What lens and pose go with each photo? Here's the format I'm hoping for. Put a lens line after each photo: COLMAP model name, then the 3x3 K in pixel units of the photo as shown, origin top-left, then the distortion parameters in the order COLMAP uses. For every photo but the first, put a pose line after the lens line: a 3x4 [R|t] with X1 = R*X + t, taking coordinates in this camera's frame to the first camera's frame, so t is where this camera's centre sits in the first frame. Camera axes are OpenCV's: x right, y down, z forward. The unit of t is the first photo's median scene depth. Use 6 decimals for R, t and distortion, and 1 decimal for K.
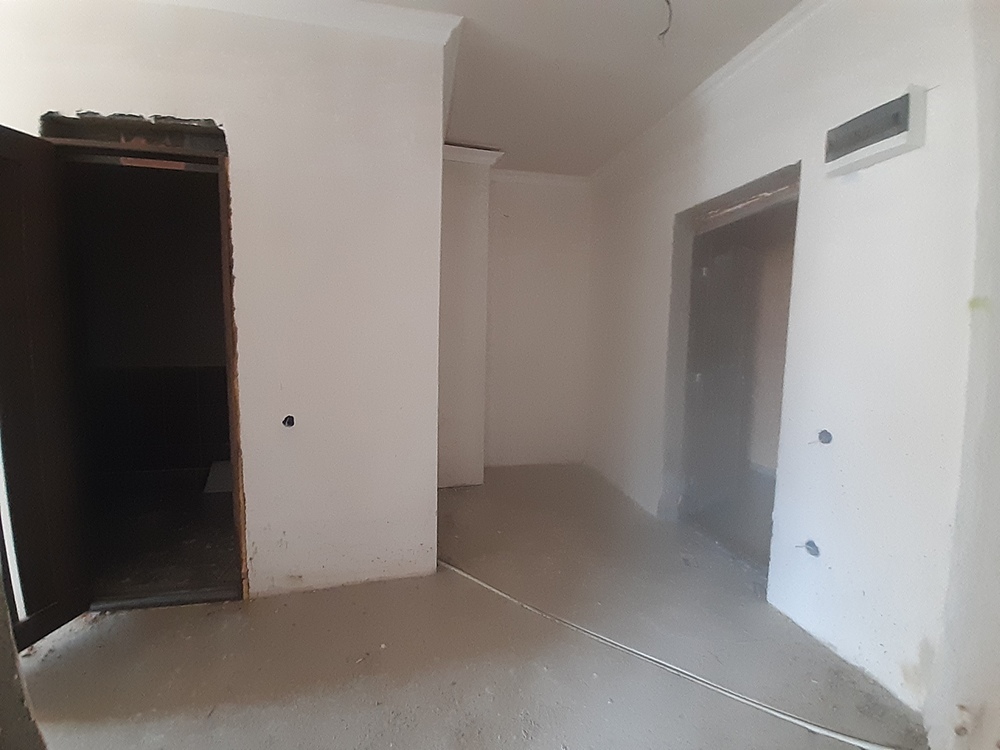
lens RADIAL K [[402.7, 0, 493.0], [0, 402.7, 375.3], [0, 0, 1]] dist [0.000922, 0.000009]
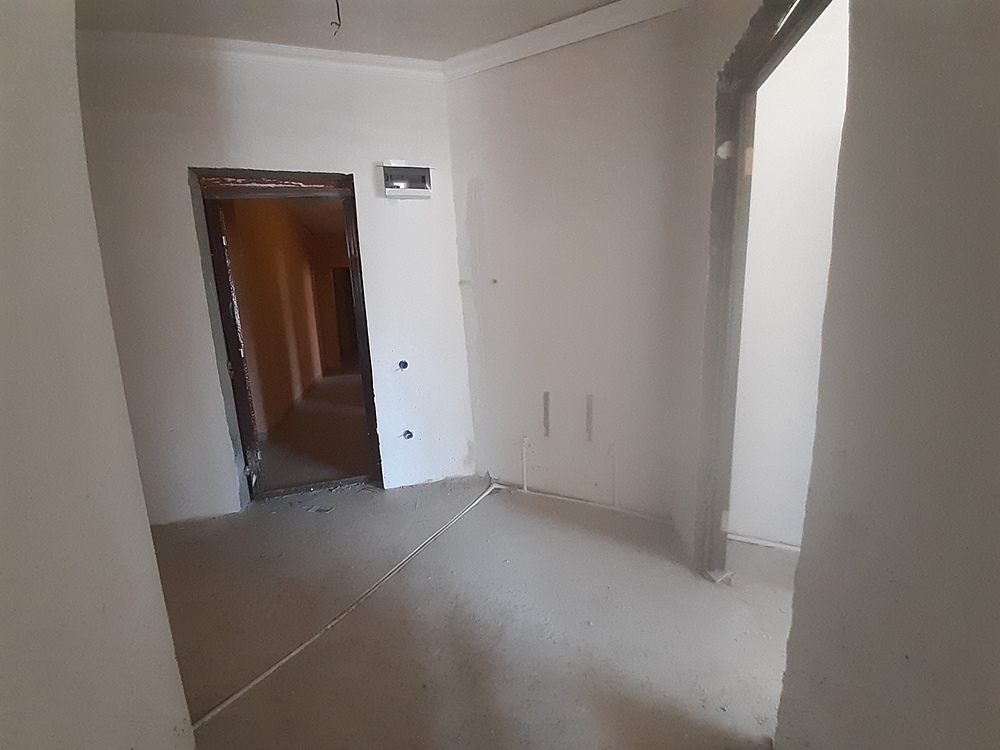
lens RADIAL K [[402.7, 0, 498.6], [0, 402.7, 374.8], [0, 0, 1]] dist [0.000922, 0.000009]
pose [[-0.063307, -0.195046, 0.978749, -0.637538], [0.144456, 0.968597, 0.202367, -0.063478], [-0.987484, 0.154197, -0.033144, 0.558820]]
